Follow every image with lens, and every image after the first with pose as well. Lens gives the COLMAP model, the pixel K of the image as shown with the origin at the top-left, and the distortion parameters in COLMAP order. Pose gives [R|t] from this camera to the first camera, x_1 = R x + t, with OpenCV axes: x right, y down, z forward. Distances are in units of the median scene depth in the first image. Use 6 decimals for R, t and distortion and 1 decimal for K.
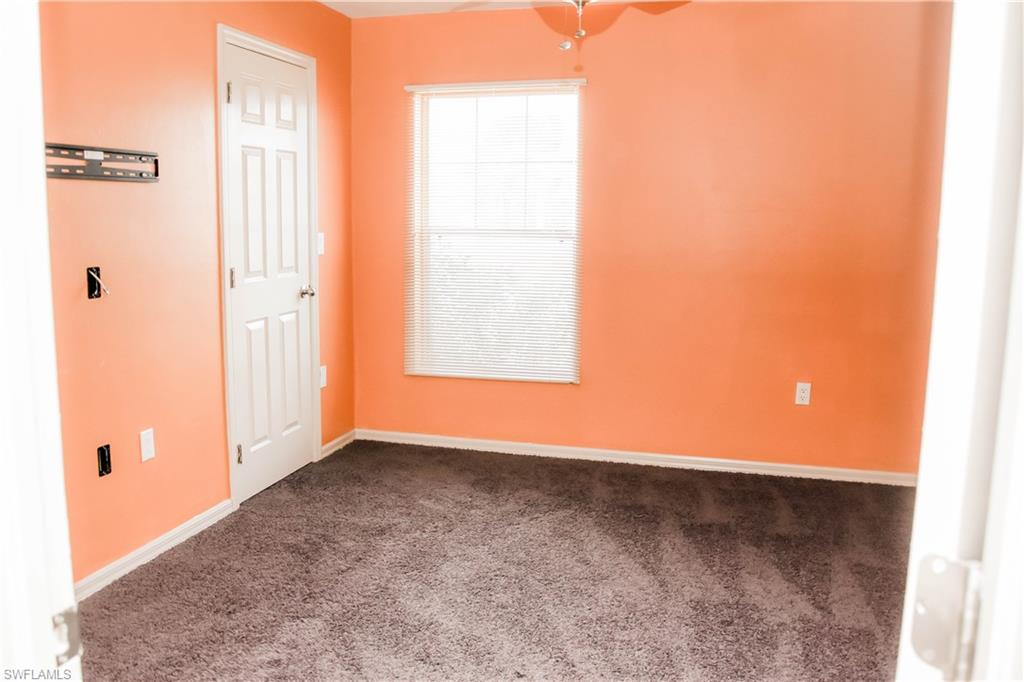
lens RADIAL K [[882.7, 0, 509.2], [0, 882.7, 336.2], [0, 0, 1]] dist [-0.088330, -0.005914]
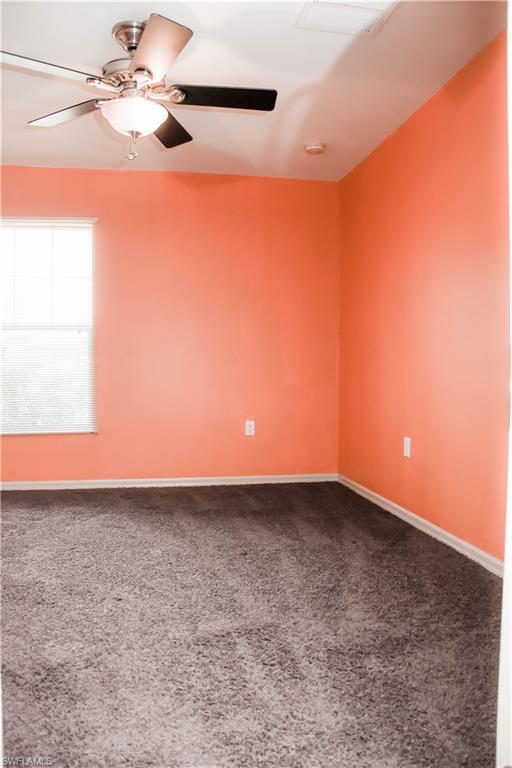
lens RADIAL K [[662.0, 0, 252.8], [0, 662.0, 387.7], [0, 0, 1]] dist [-0.088330, -0.005914]
pose [[0.895811, -0.014319, 0.444204, -0.171468], [0.076936, 0.989387, -0.123261, 0.139596], [-0.437725, 0.144594, 0.887406, -0.035700]]
